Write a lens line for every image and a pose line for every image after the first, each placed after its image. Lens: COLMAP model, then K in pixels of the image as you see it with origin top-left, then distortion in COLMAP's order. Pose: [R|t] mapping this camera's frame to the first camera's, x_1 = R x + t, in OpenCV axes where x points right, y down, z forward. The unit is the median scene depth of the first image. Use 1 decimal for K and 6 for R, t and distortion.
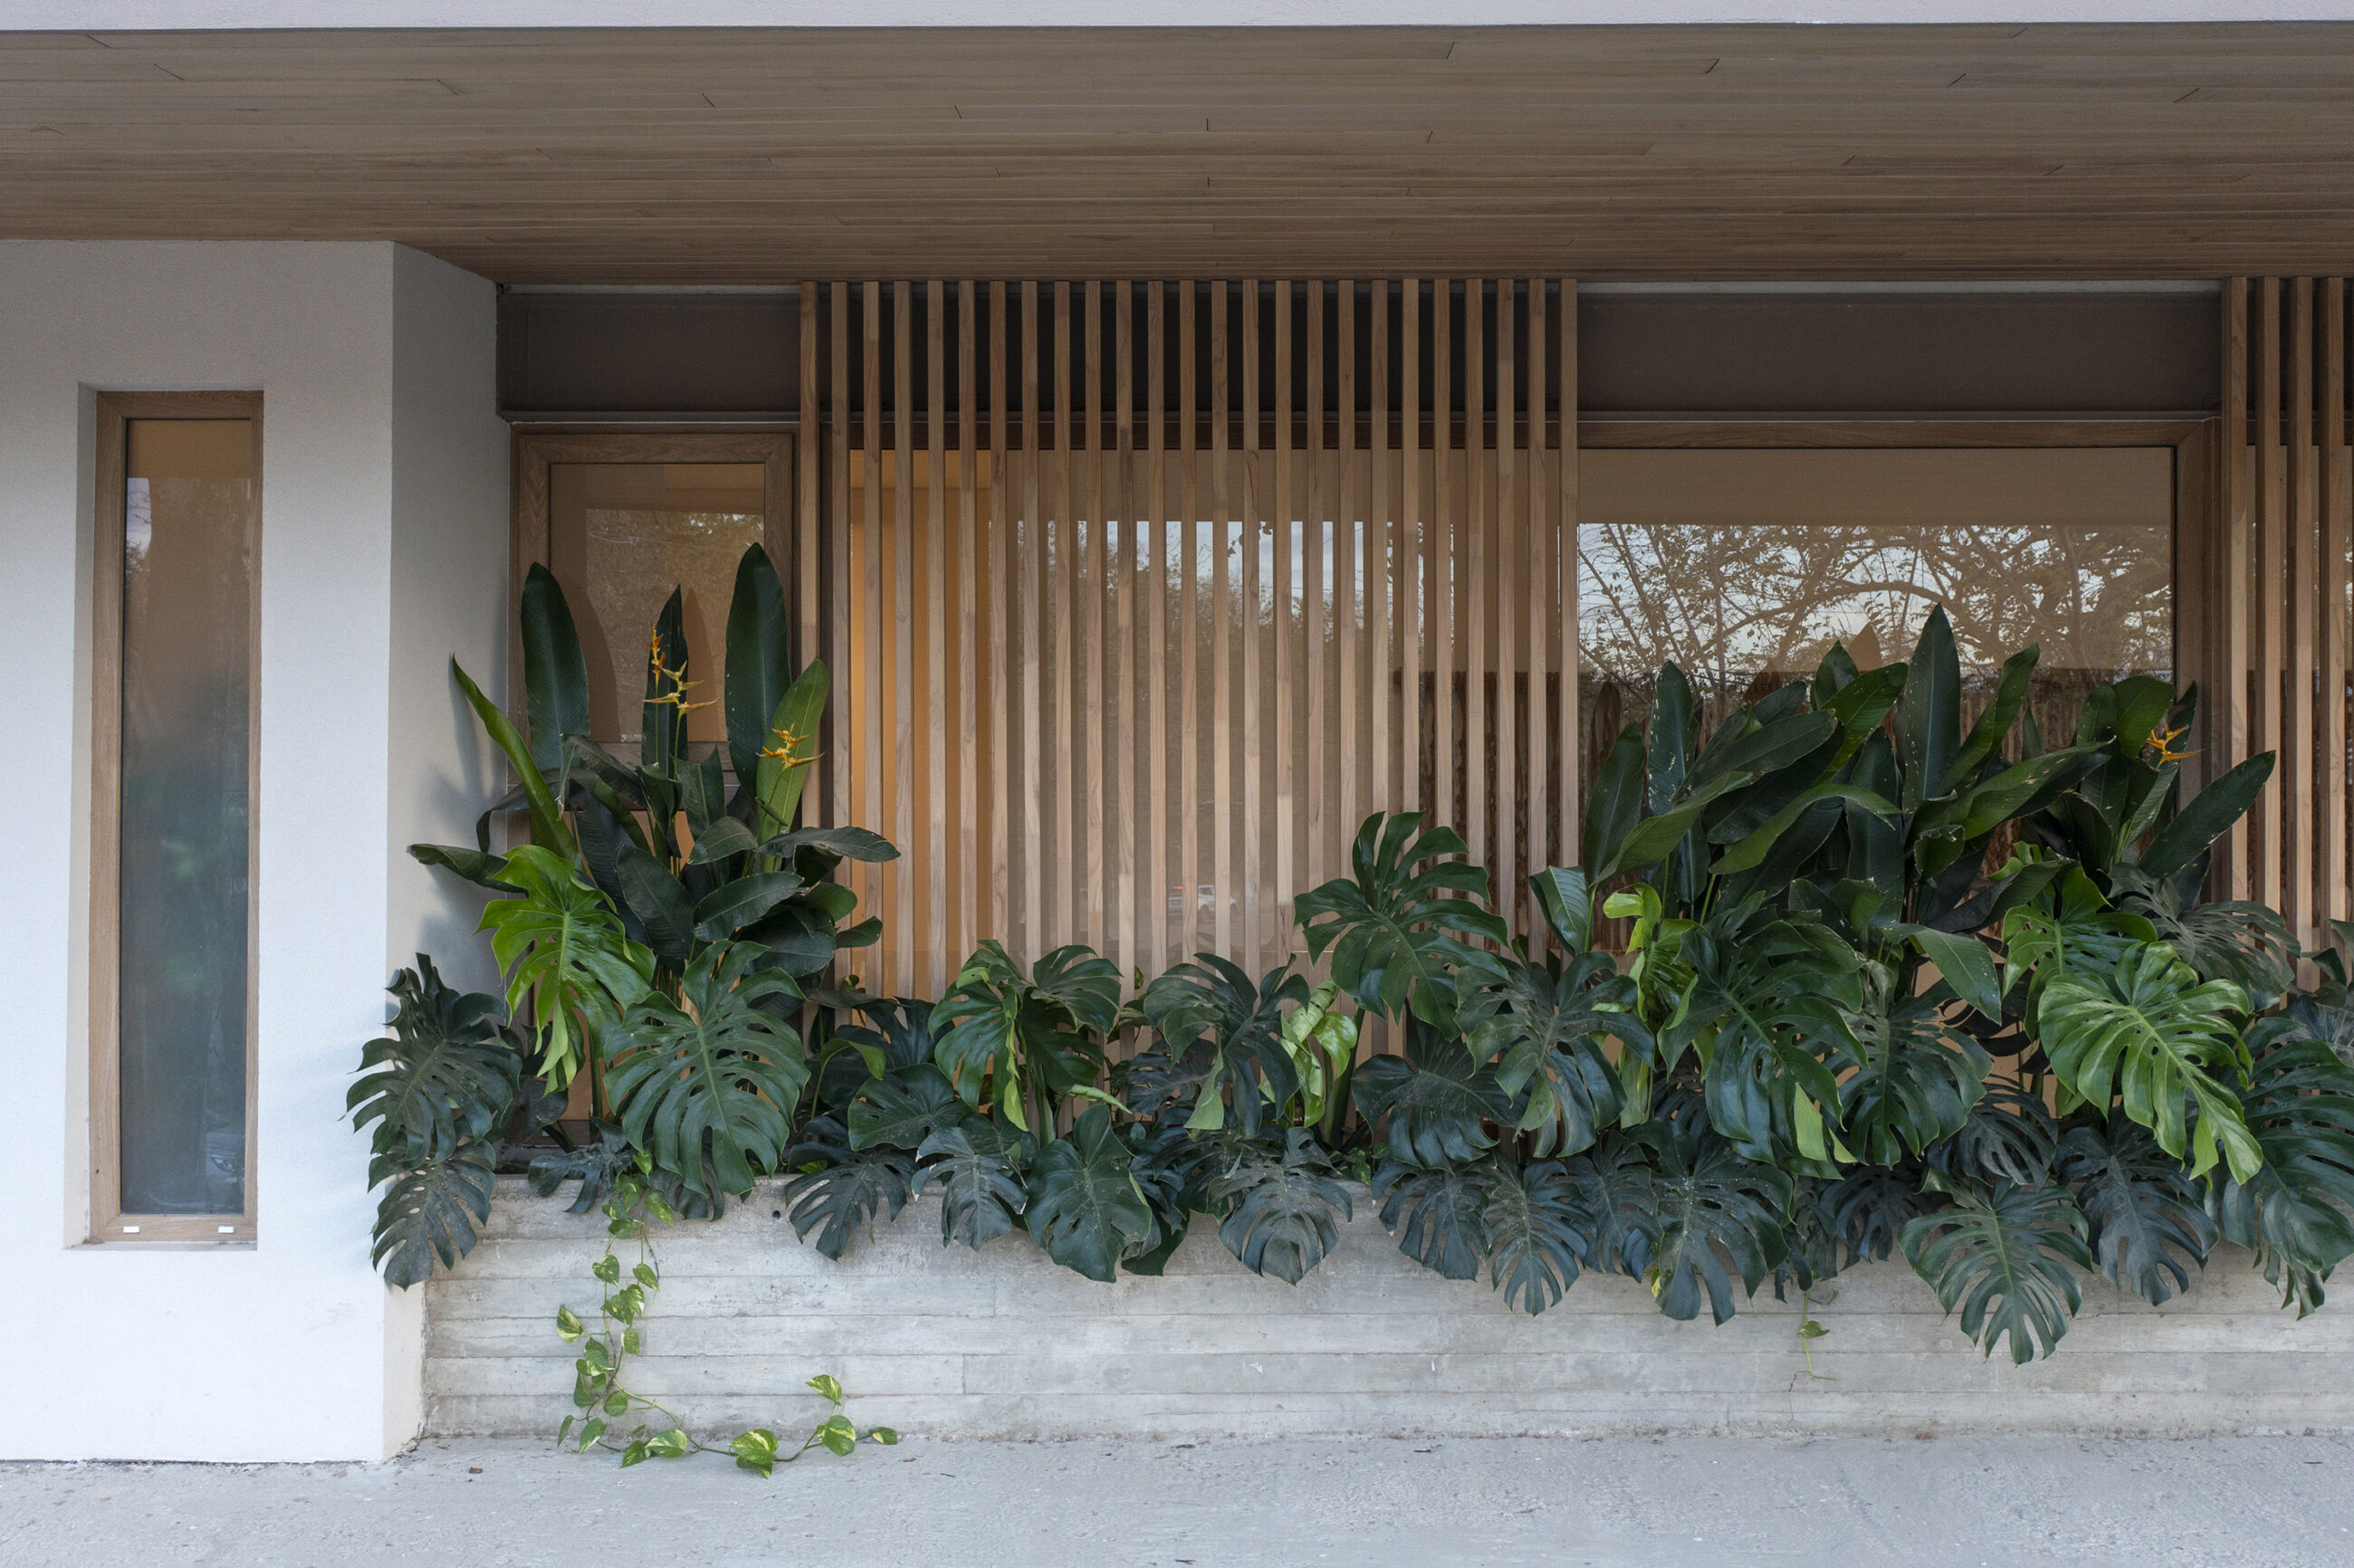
lens RADIAL K [[1907.2, 0, 1177.0], [0, 1907.2, 784.0], [0, 0, 1]] dist [-0.000667, -0.004719]
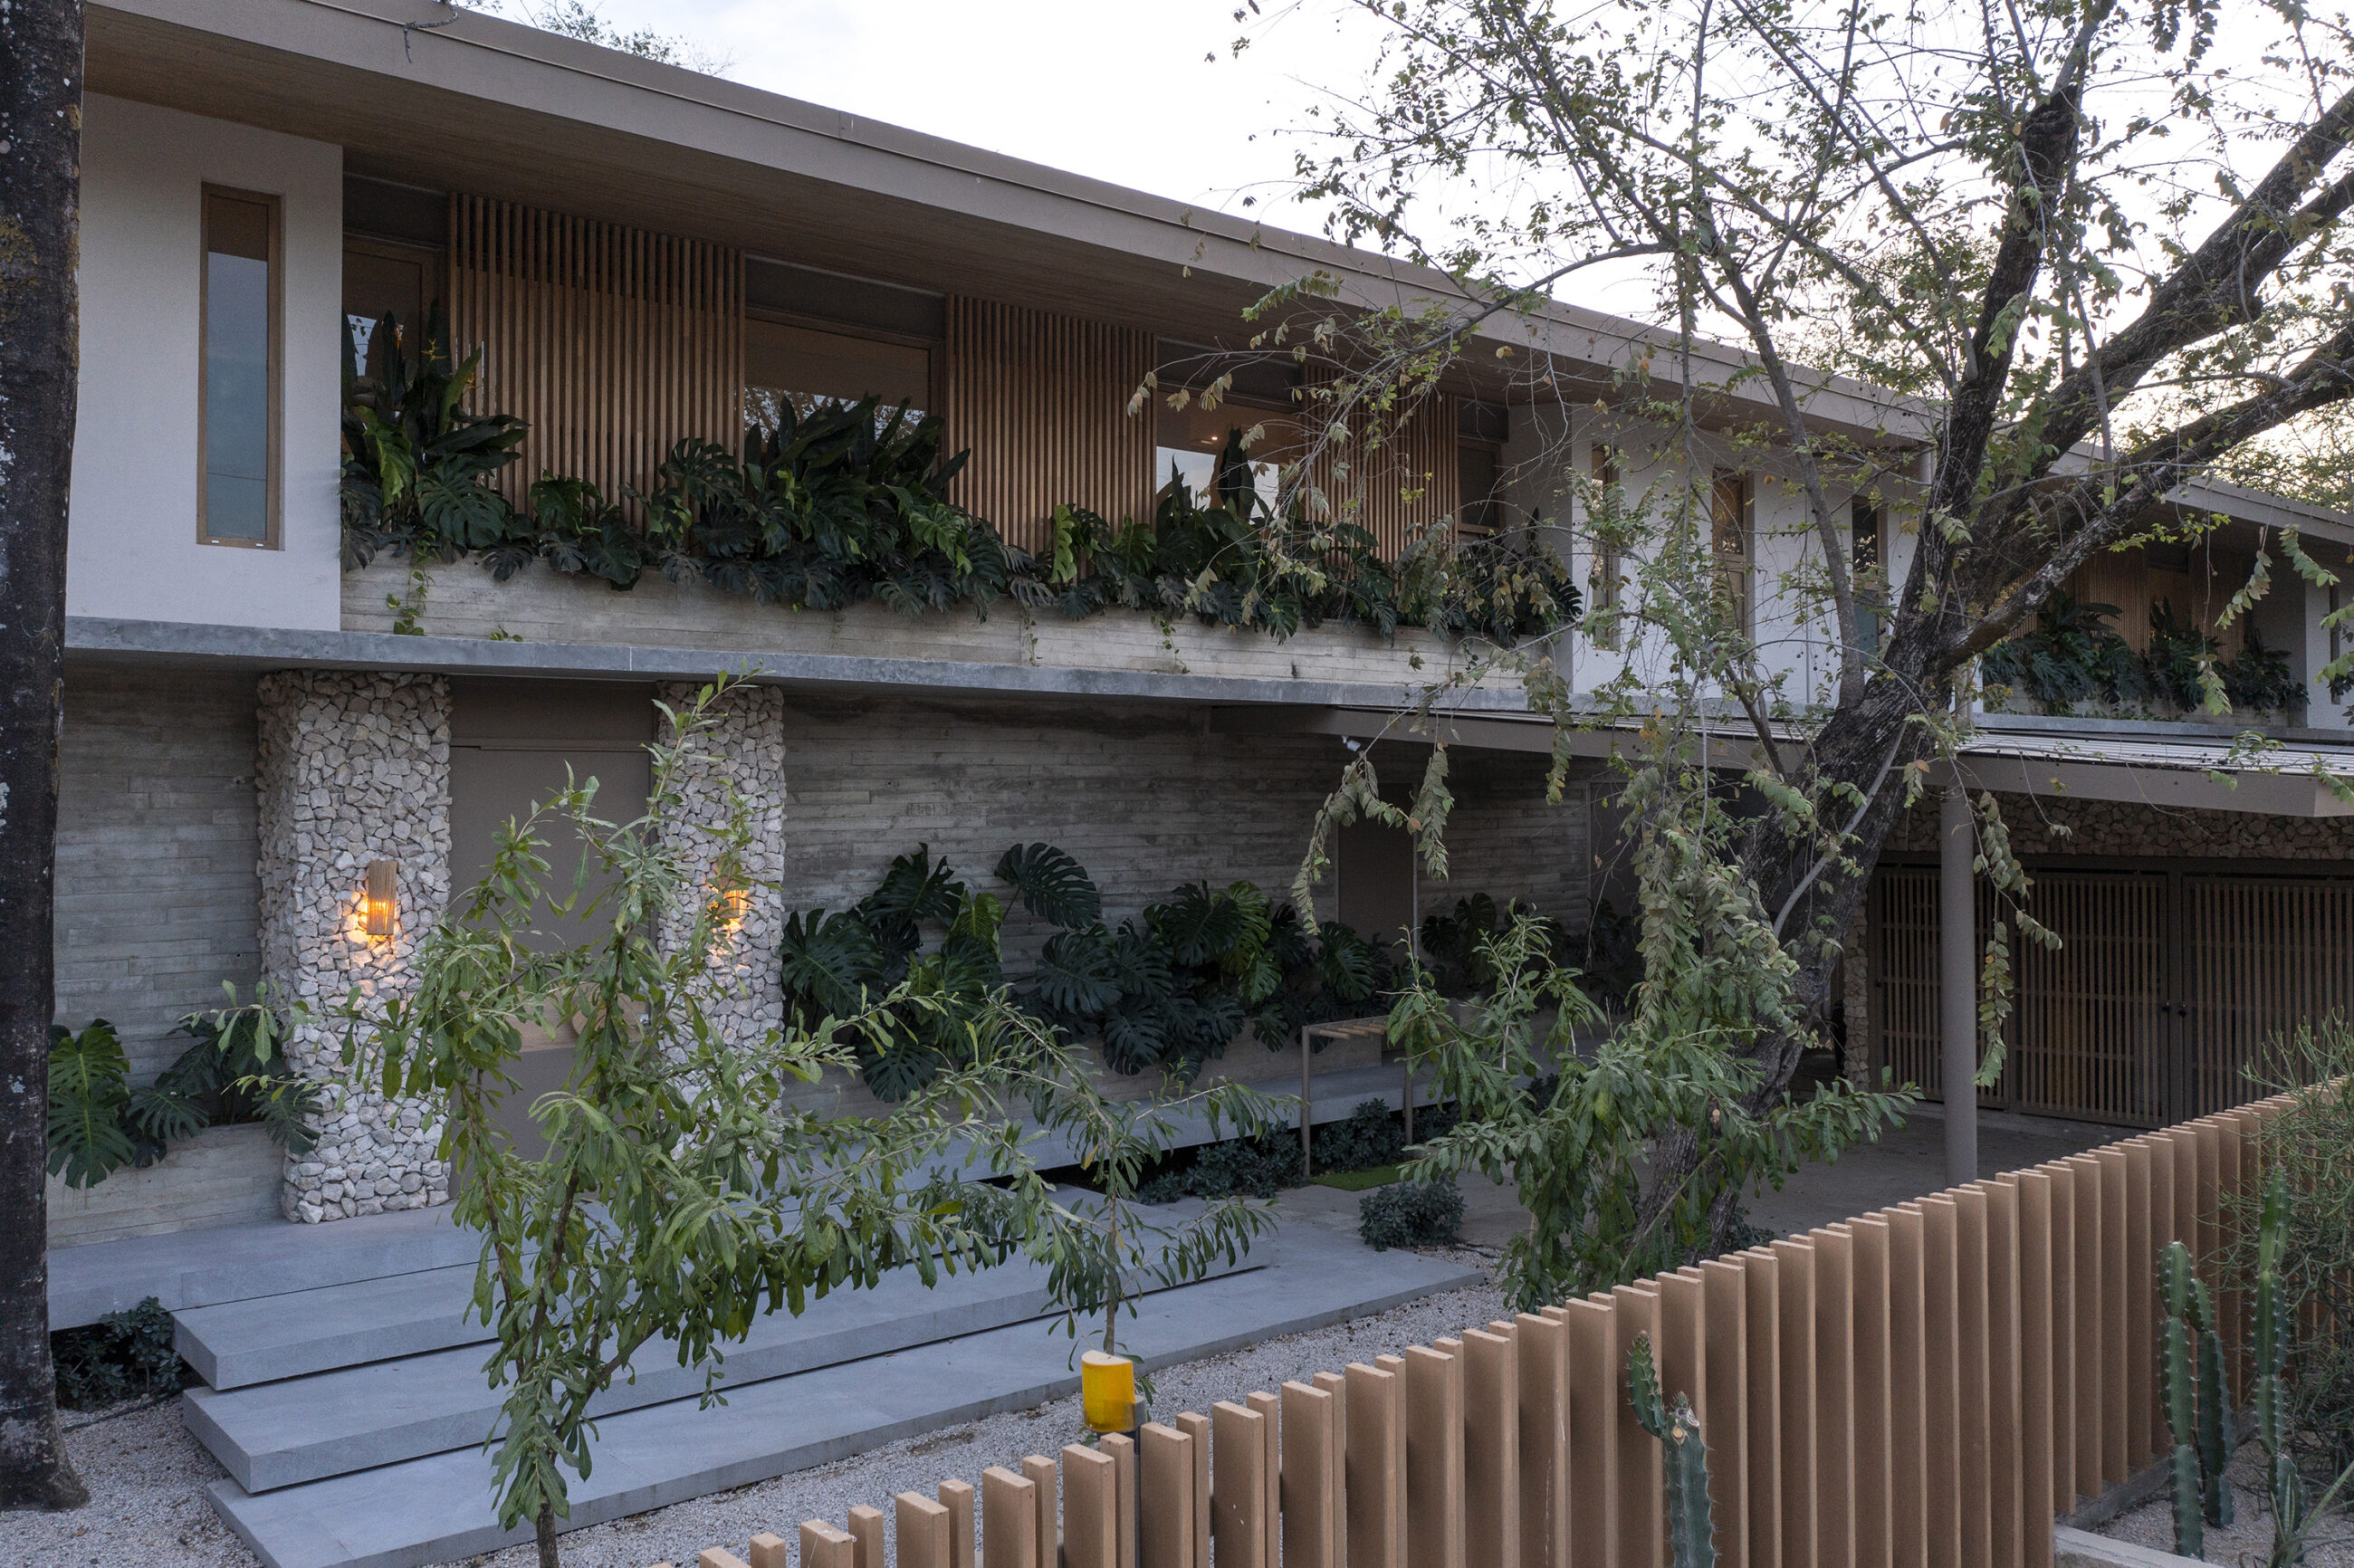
lens RADIAL K [[1907.2, 0, 1177.0], [0, 1907.2, 784.0], [0, 0, 1]] dist [-0.000667, -0.004719]
pose [[0.759162, 0.001726, 0.650899, -1.143033], [0.001472, 0.999989, -0.004368, 0.528616], [-0.650900, 0.004274, 0.759151, -1.502973]]
